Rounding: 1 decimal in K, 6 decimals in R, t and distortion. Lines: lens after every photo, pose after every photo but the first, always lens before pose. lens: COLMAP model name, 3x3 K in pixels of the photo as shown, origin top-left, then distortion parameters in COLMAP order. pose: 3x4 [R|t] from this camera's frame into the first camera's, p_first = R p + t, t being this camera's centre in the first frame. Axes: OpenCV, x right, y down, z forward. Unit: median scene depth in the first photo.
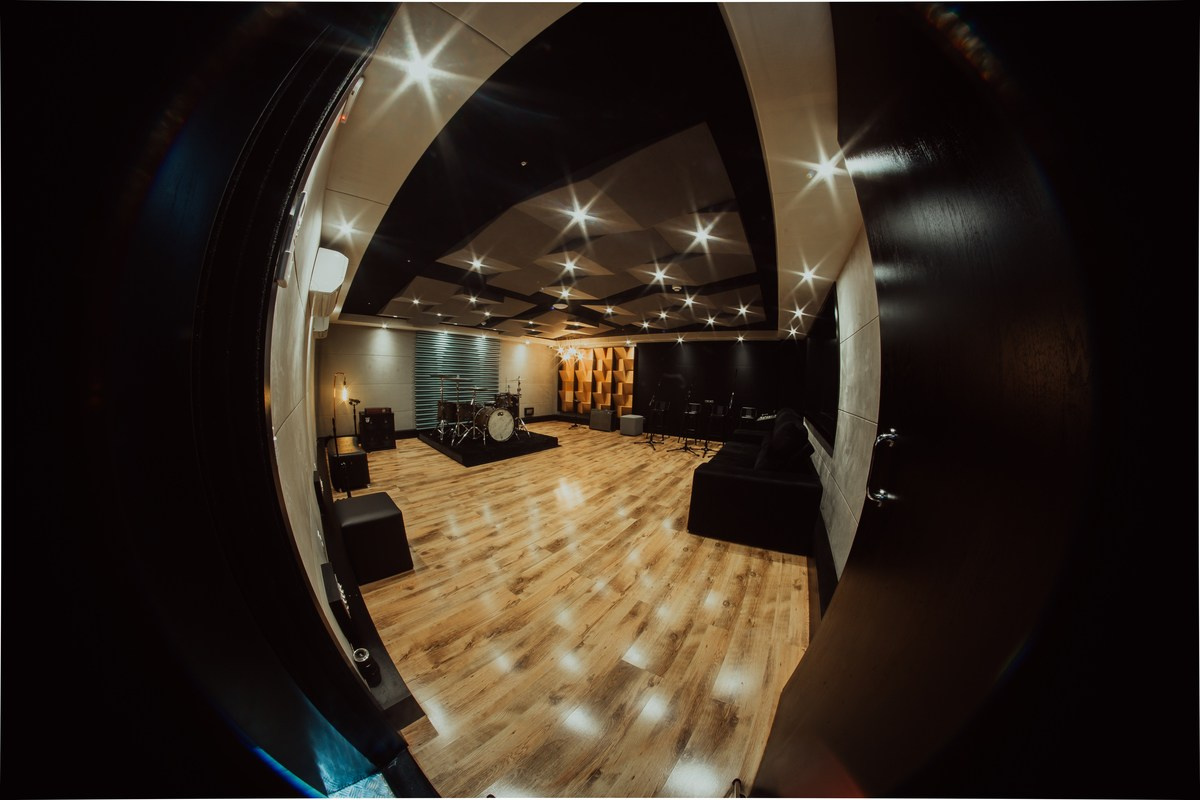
lens RADIAL K [[444.4, 0, 581.7], [0, 444.4, 368.8], [0, 0, 1]] dist [-0.000349, 0.000017]
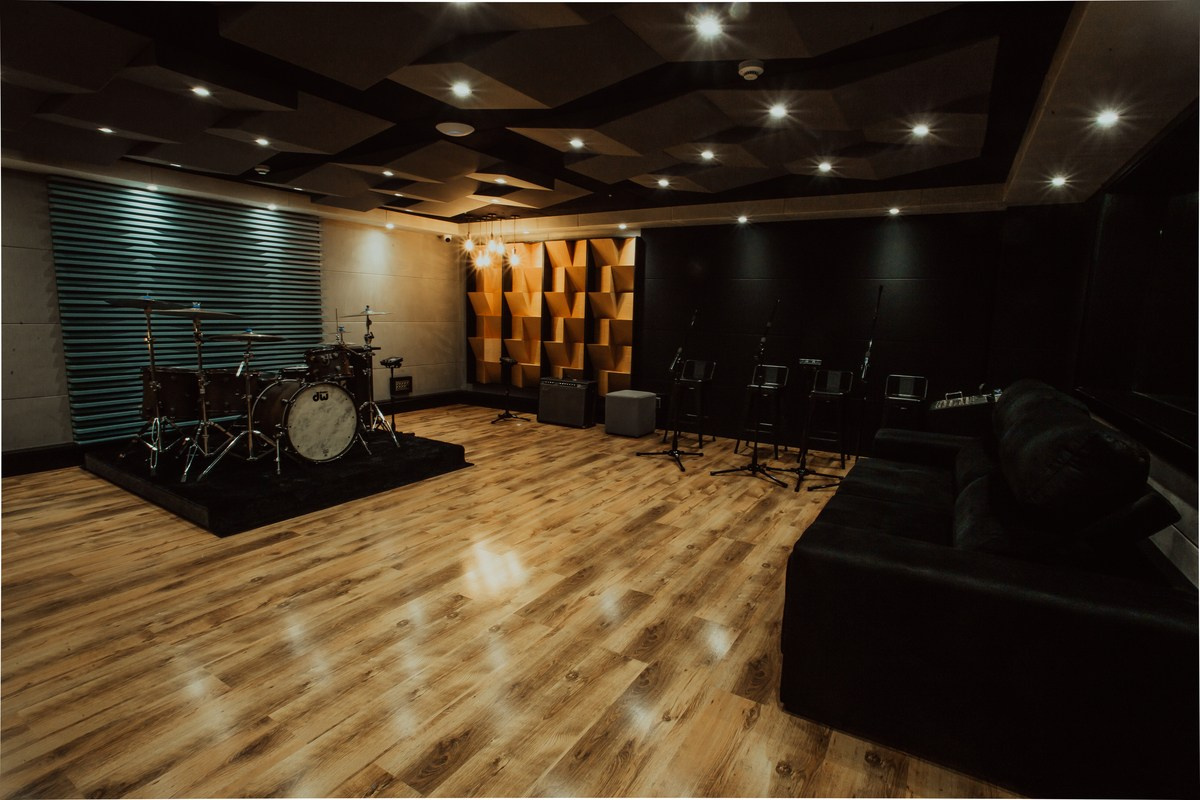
lens RADIAL K [[836.5, 0, 600.0], [0, 836.5, 400.0], [0, 0, 1]] dist [0.233902, 0.002891]
pose [[0.996615, -0.018445, 0.080117, 0.014784], [0.007664, 0.991108, 0.132837, -0.000631], [-0.081855, -0.131773, 0.987894, 0.176570]]
